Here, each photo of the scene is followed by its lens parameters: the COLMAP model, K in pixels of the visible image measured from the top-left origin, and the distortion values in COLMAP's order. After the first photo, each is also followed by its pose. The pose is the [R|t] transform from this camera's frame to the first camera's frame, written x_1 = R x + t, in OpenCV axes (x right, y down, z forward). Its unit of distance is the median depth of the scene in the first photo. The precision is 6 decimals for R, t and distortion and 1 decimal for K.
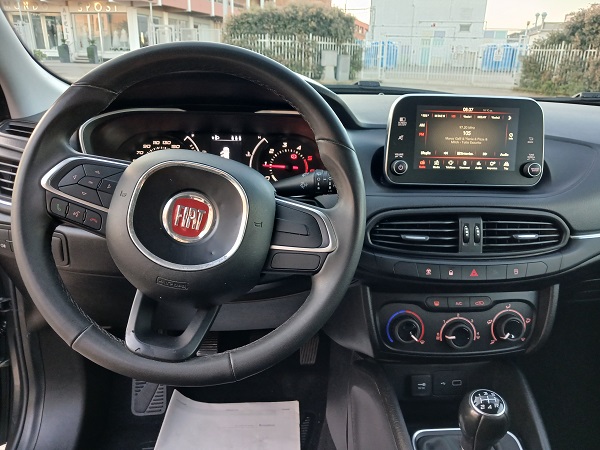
lens RADIAL K [[478.0, 0, 312.9], [0, 478.0, 230.8], [0, 0, 1]] dist [0.005117, -0.013710]
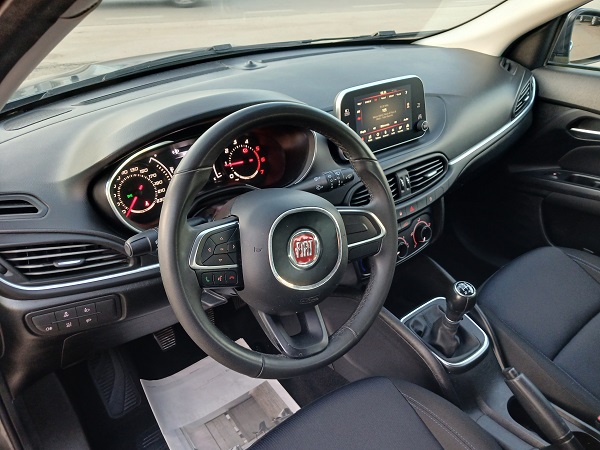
lens RADIAL K [[473.3, 0, 311.6], [0, 473.3, 227.6], [0, 0, 1]] dist [0.085785, -0.137517]
pose [[0.822883, -0.322625, 0.467736, -0.578768], [0.211063, 0.937828, 0.275555, -0.304650], [-0.527557, -0.128027, 0.839817, -0.063056]]
